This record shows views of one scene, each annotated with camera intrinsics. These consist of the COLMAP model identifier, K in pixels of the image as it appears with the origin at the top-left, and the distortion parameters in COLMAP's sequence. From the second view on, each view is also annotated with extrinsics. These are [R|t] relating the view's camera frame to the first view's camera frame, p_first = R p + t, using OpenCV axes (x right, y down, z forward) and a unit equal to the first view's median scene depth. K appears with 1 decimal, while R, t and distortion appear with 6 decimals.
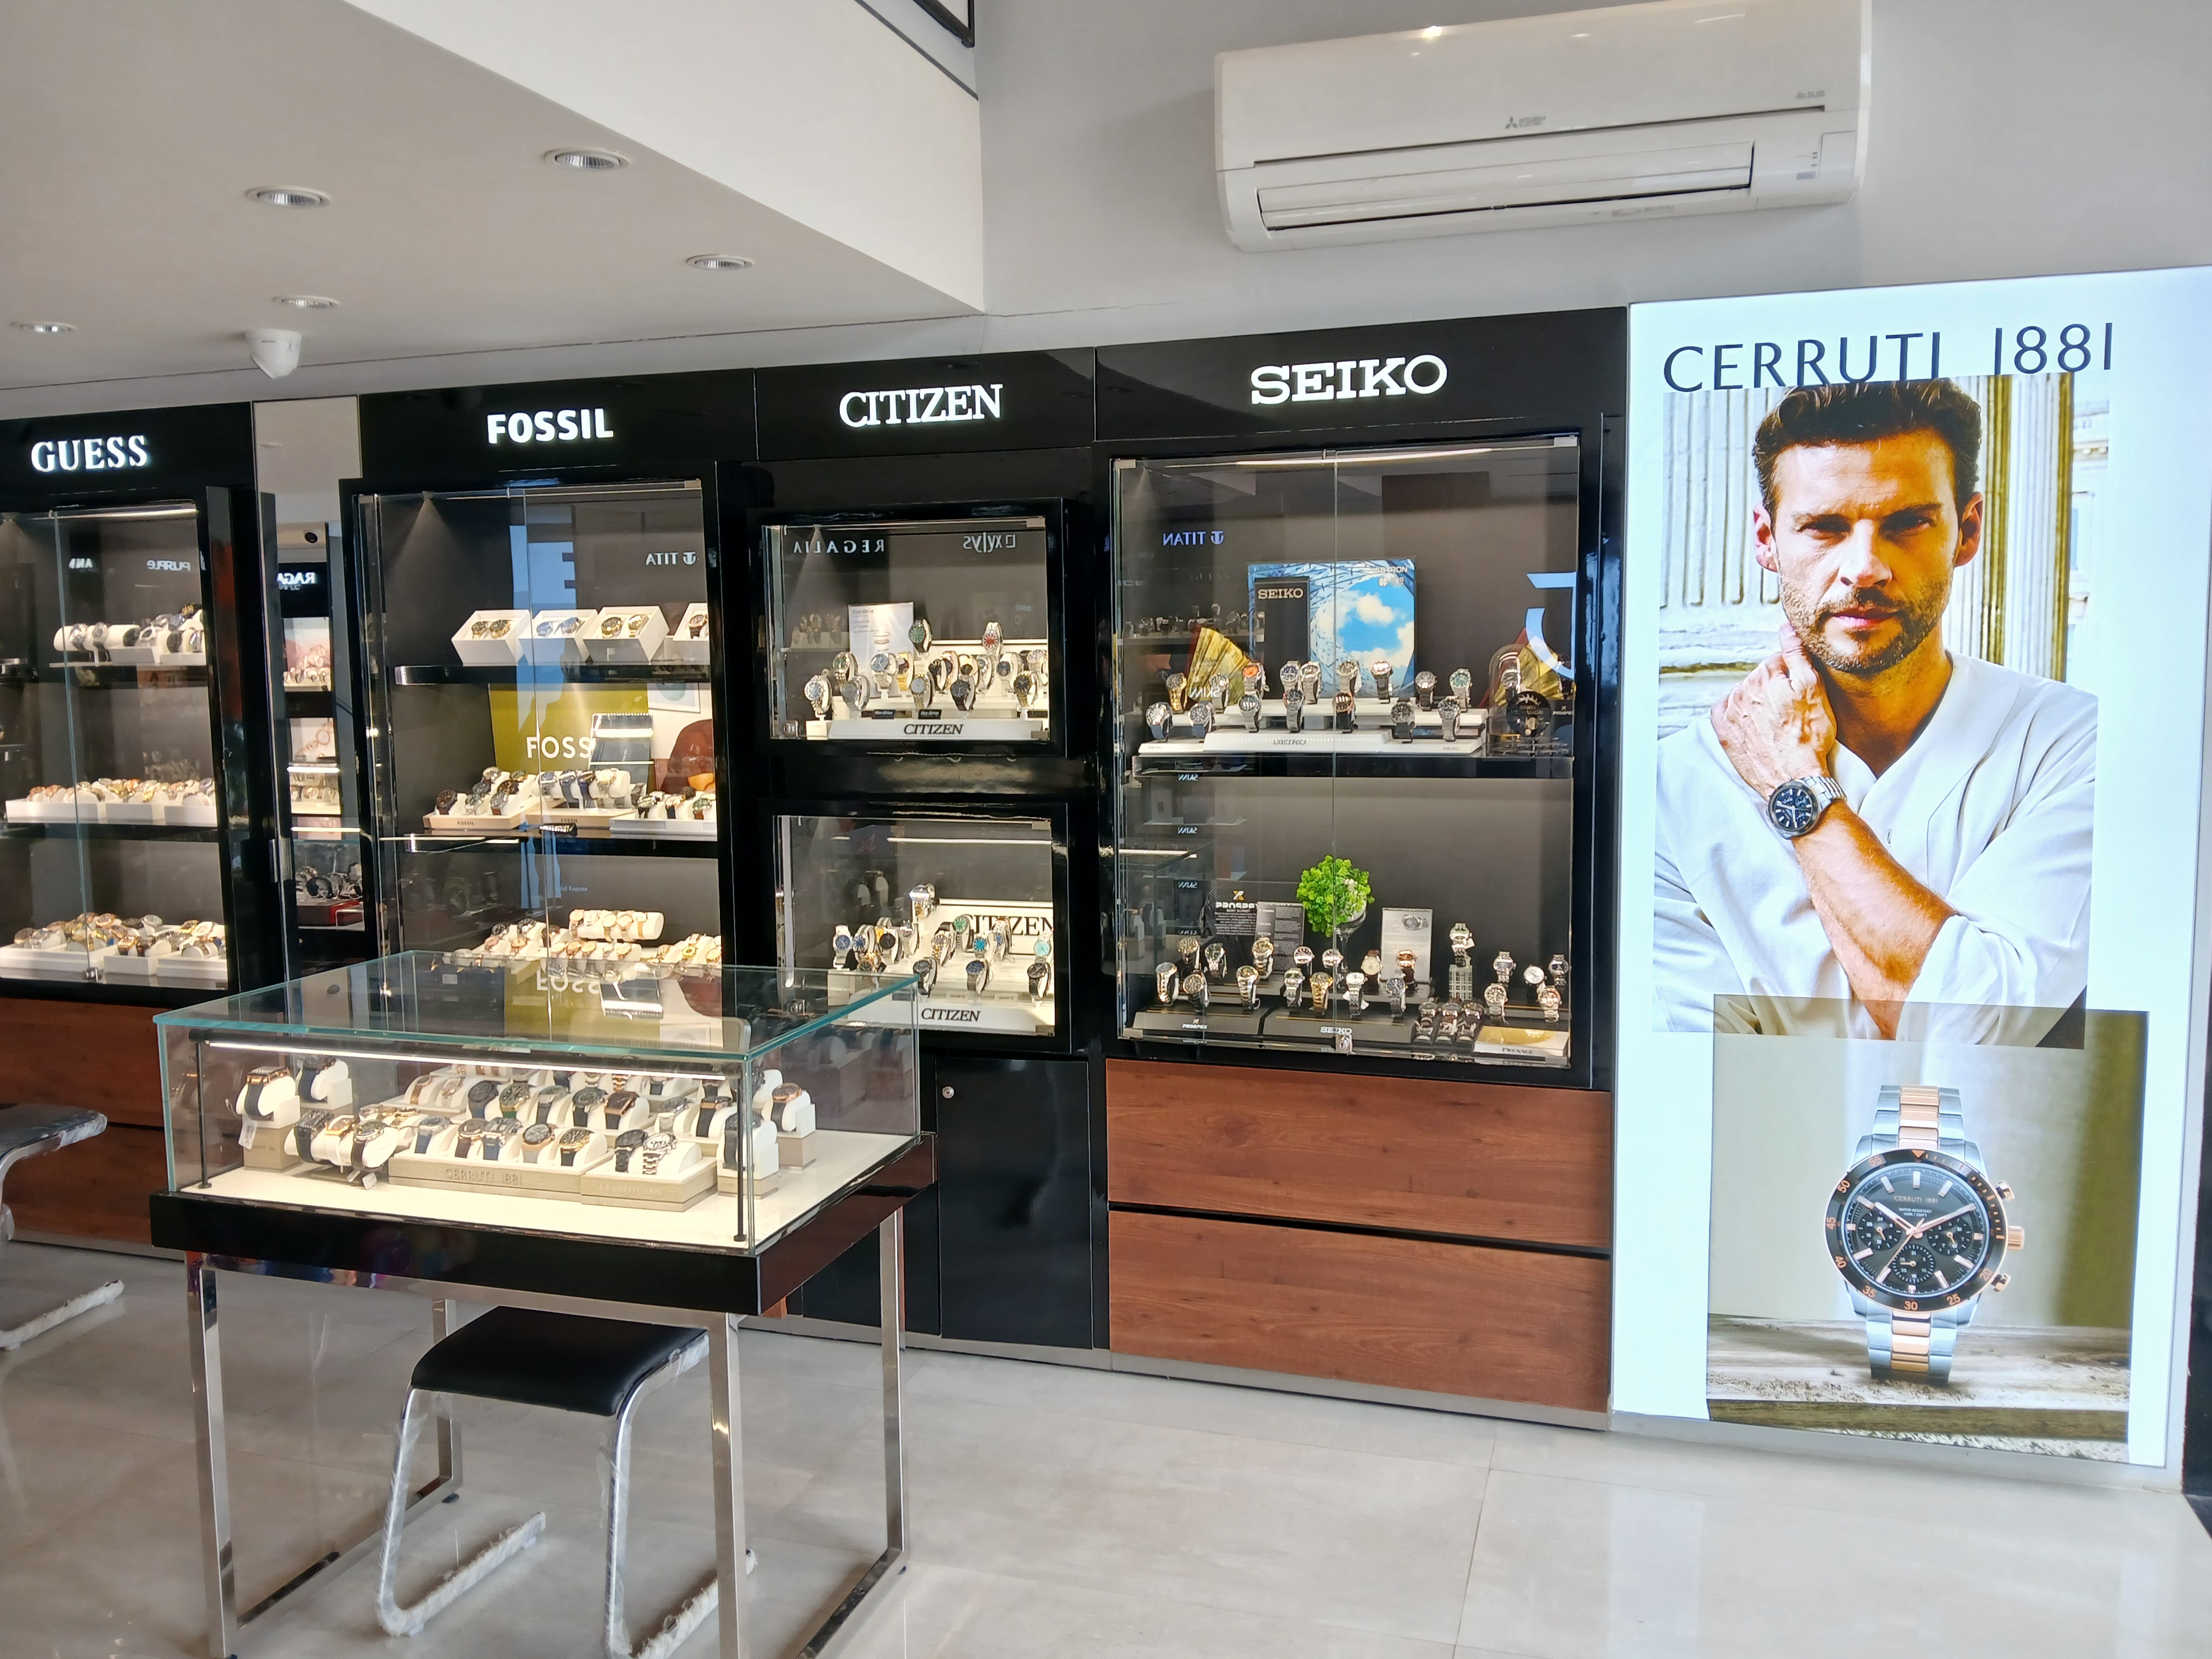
lens RADIAL K [[1709.6, 0, 1106.0], [0, 1709.6, 829.5], [0, 0, 1]] dist [0.044370, -0.086008]
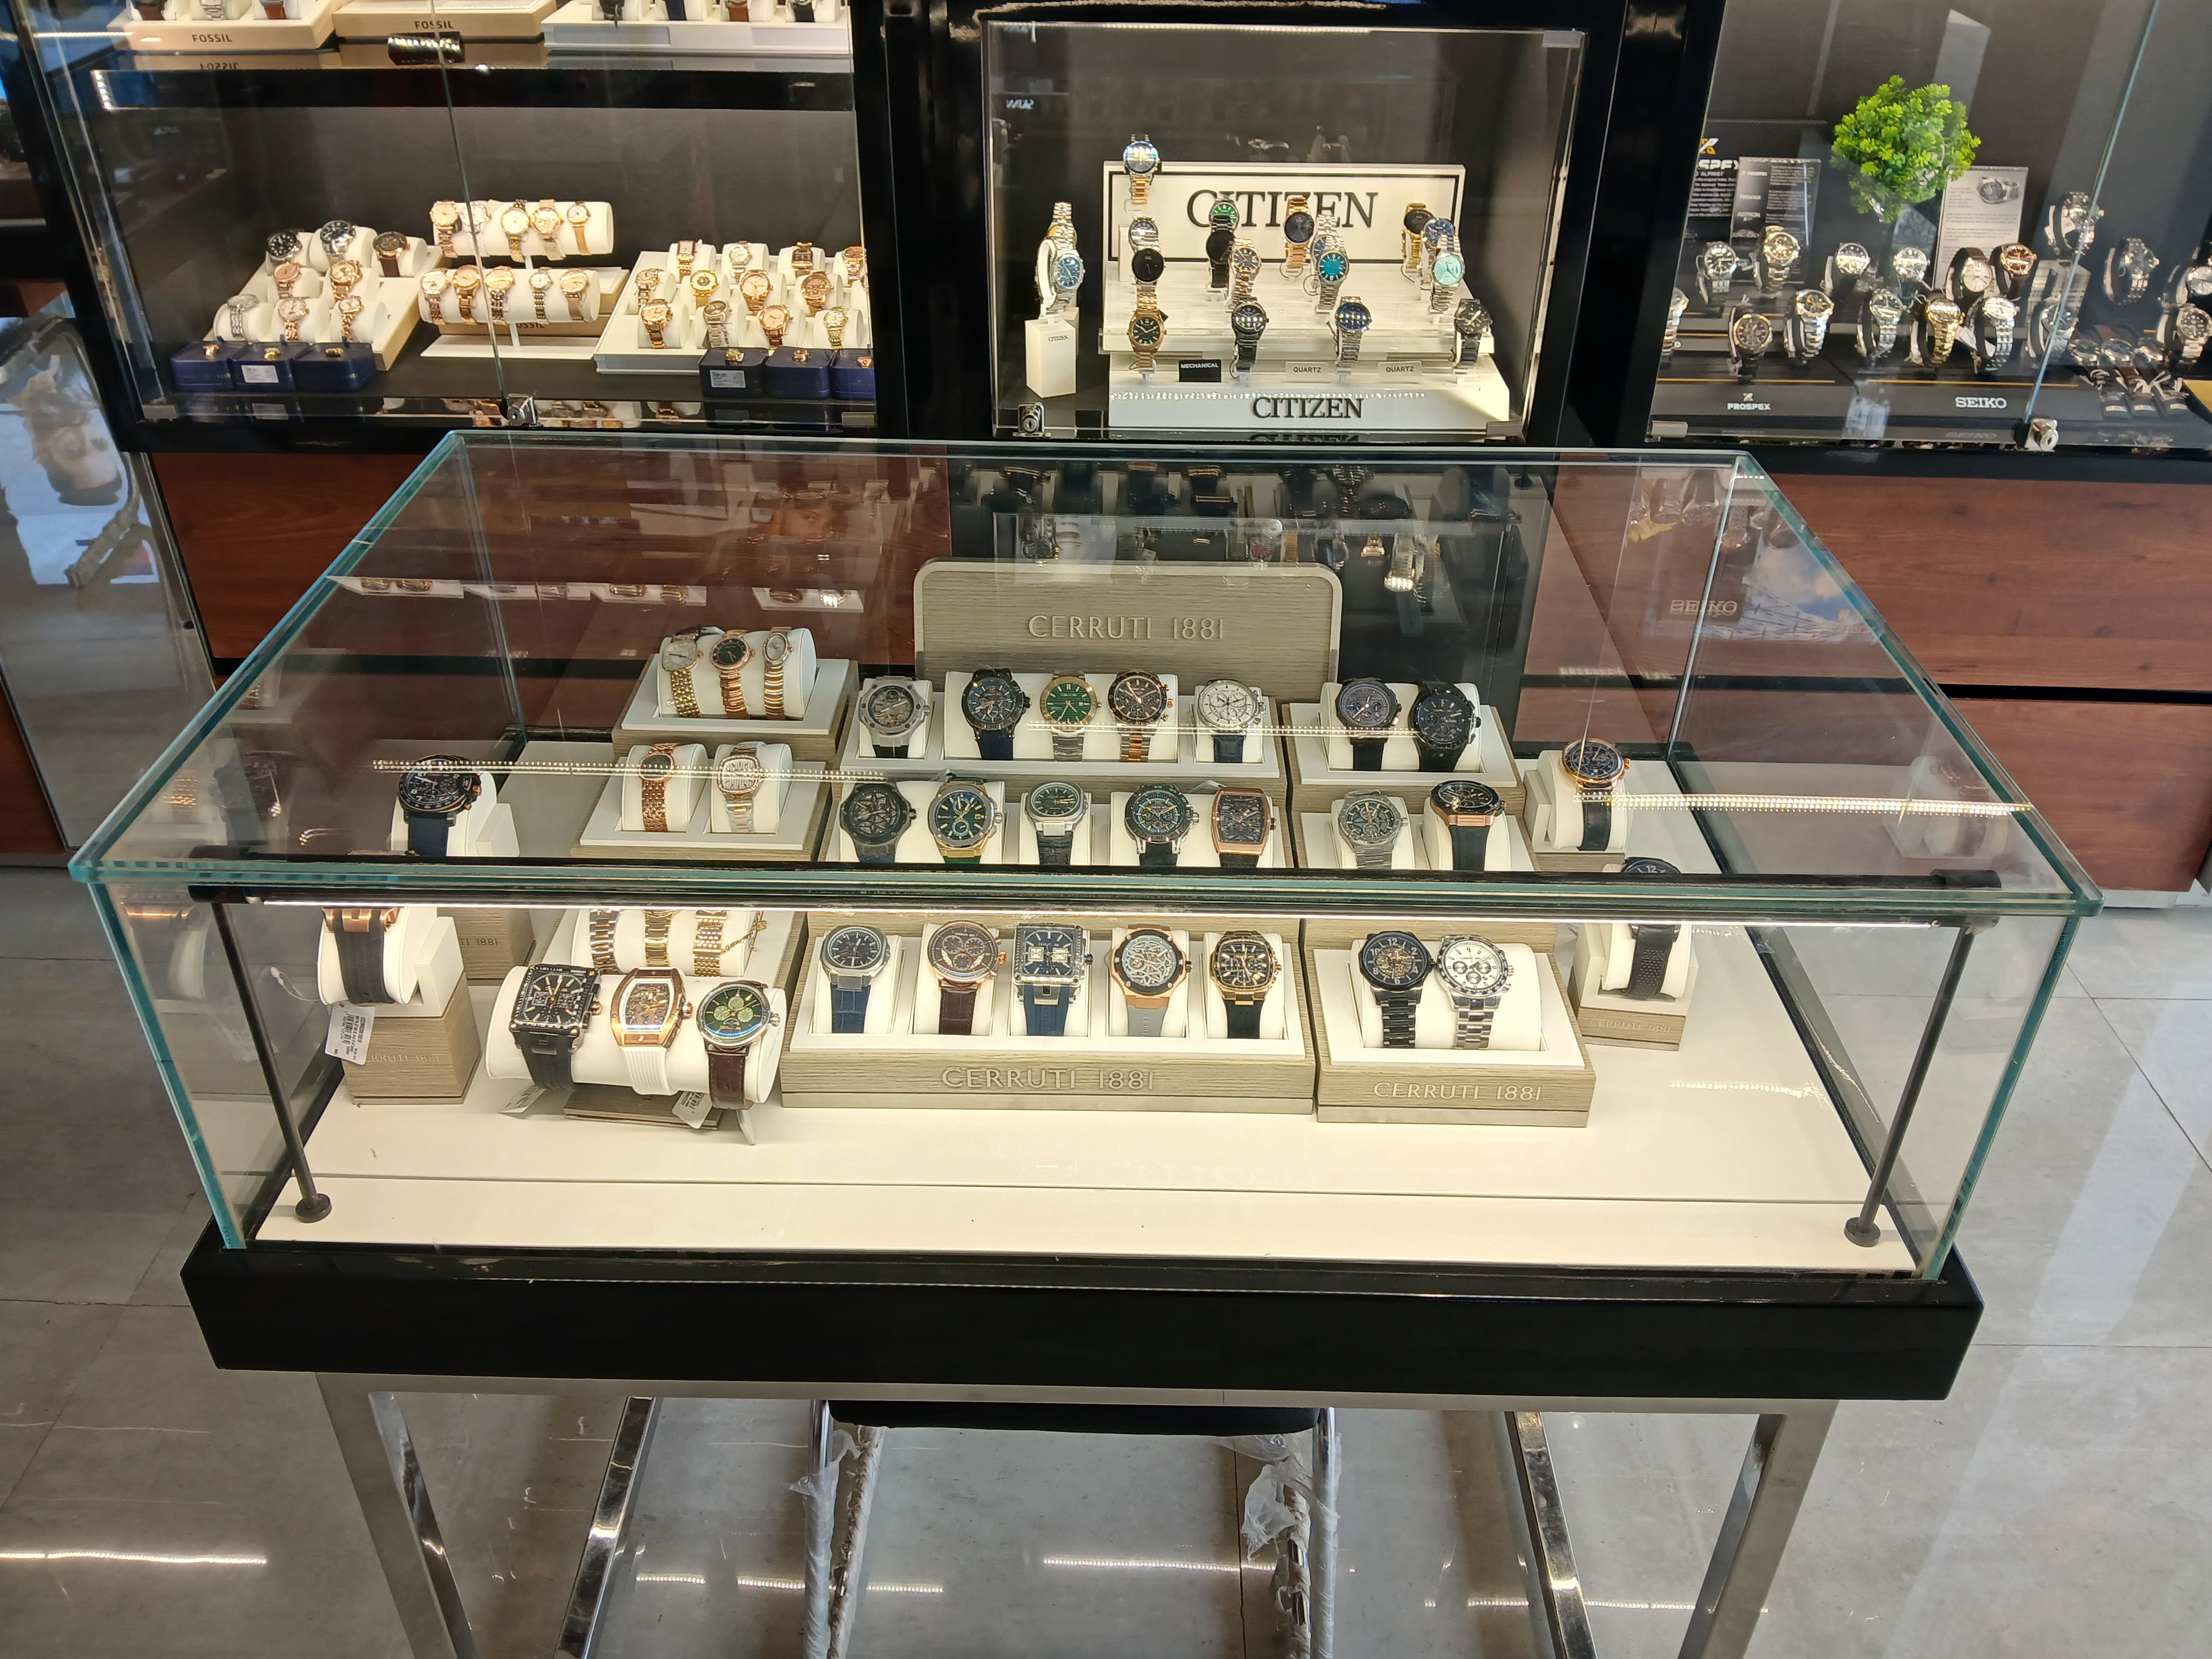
lens RADIAL K [[1709.6, 0, 1106.0], [0, 1709.6, 829.5], [0, 0, 1]] dist [0.044370, -0.086008]
pose [[0.954655, -0.144079, 0.260527, -0.432782], [0.002965, 0.879652, 0.475609, -0.051383], [-0.297698, -0.453271, 0.840191, 0.643478]]
